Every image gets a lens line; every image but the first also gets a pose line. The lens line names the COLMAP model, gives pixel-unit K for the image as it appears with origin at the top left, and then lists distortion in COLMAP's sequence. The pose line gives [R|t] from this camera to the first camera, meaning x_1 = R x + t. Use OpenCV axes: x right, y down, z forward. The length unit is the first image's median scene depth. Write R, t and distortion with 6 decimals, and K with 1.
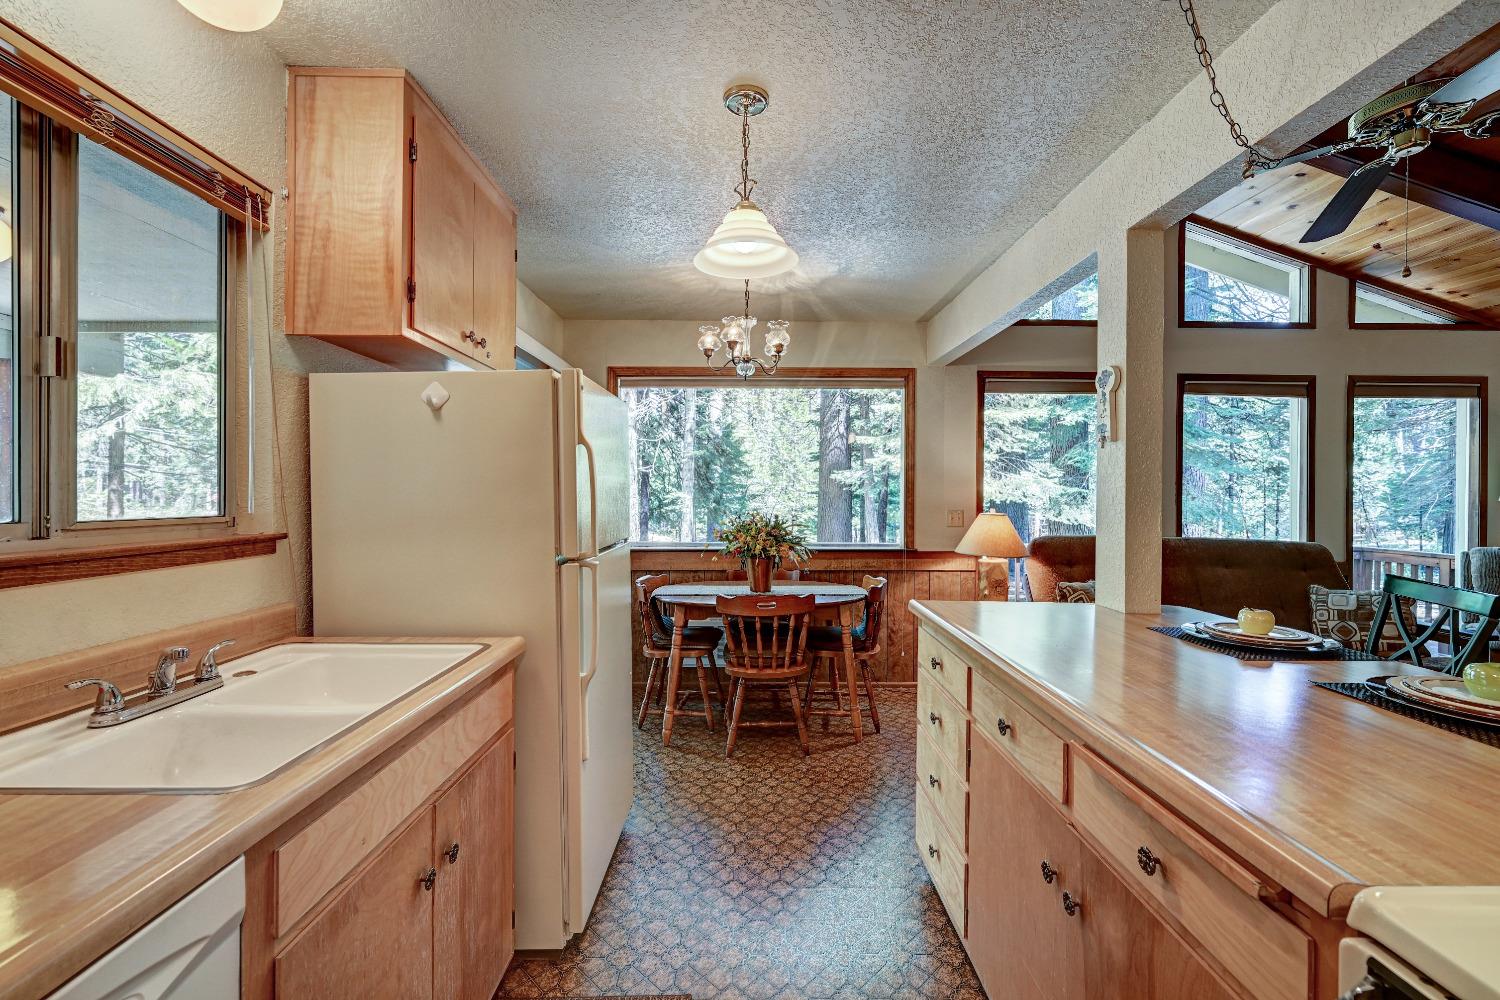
lens RADIAL K [[674.3, 0, 750.0], [0, 674.3, 500.0], [0, 0, 1]] dist [0.000965, 0.000109]
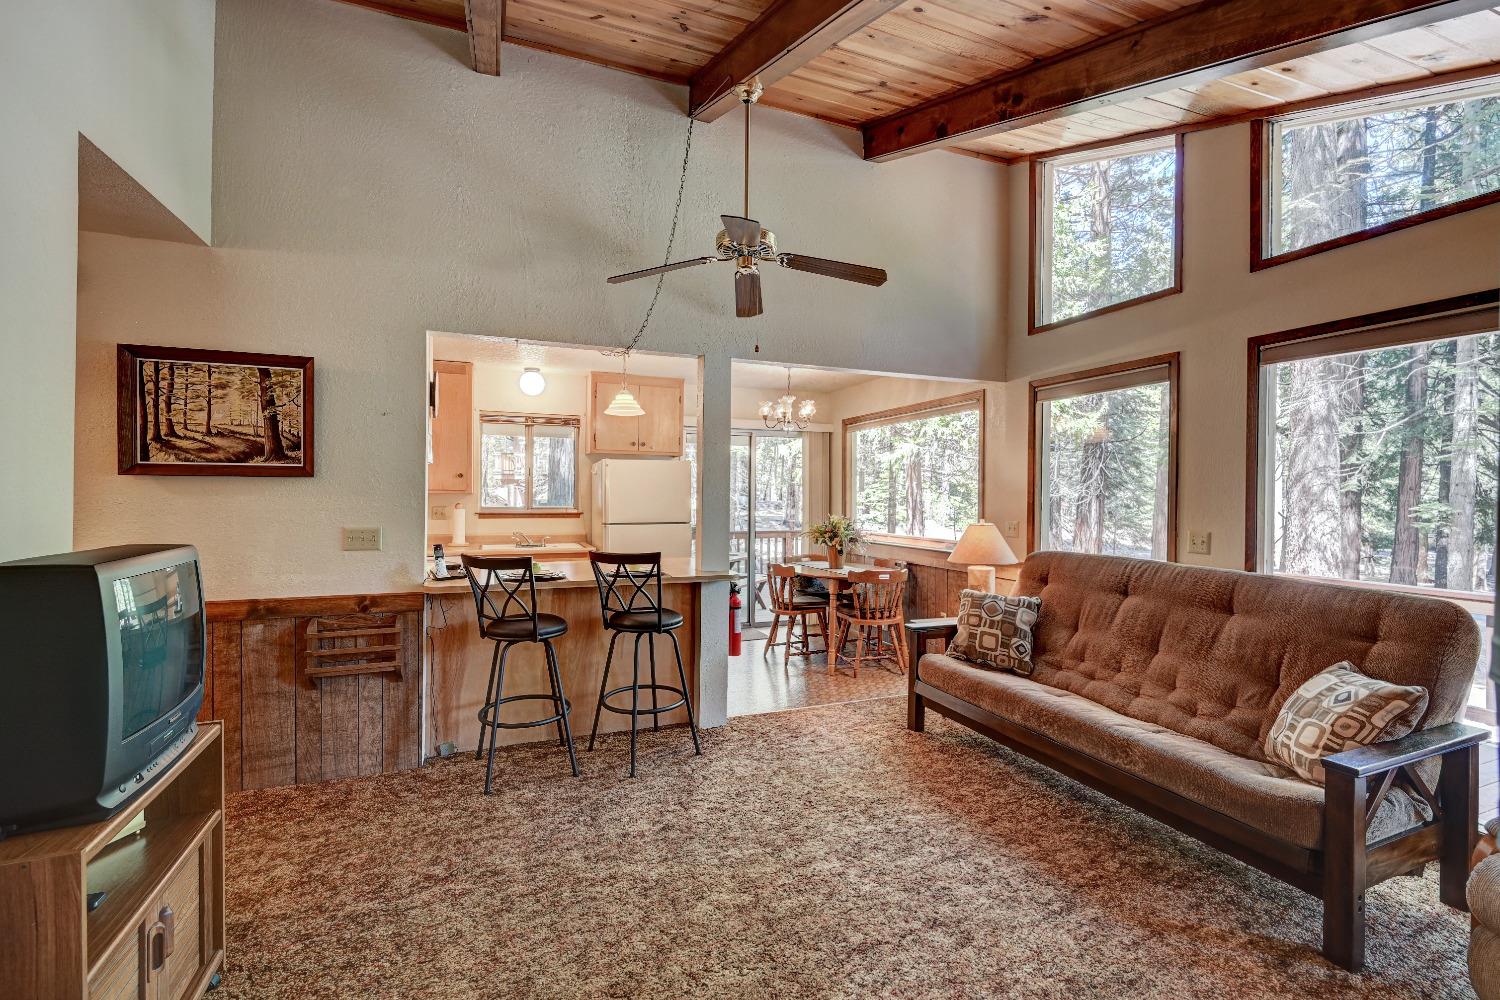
lens RADIAL K [[674.3, 0, 750.0], [0, 674.3, 500.0], [0, 0, 1]] dist [0.000965, 0.000109]
pose [[0.375602, -0.002074, -0.926779, 1.373343], [-0.008750, 0.999945, -0.005784, -0.000607], [0.926740, 0.010282, 0.375563, 0.236947]]
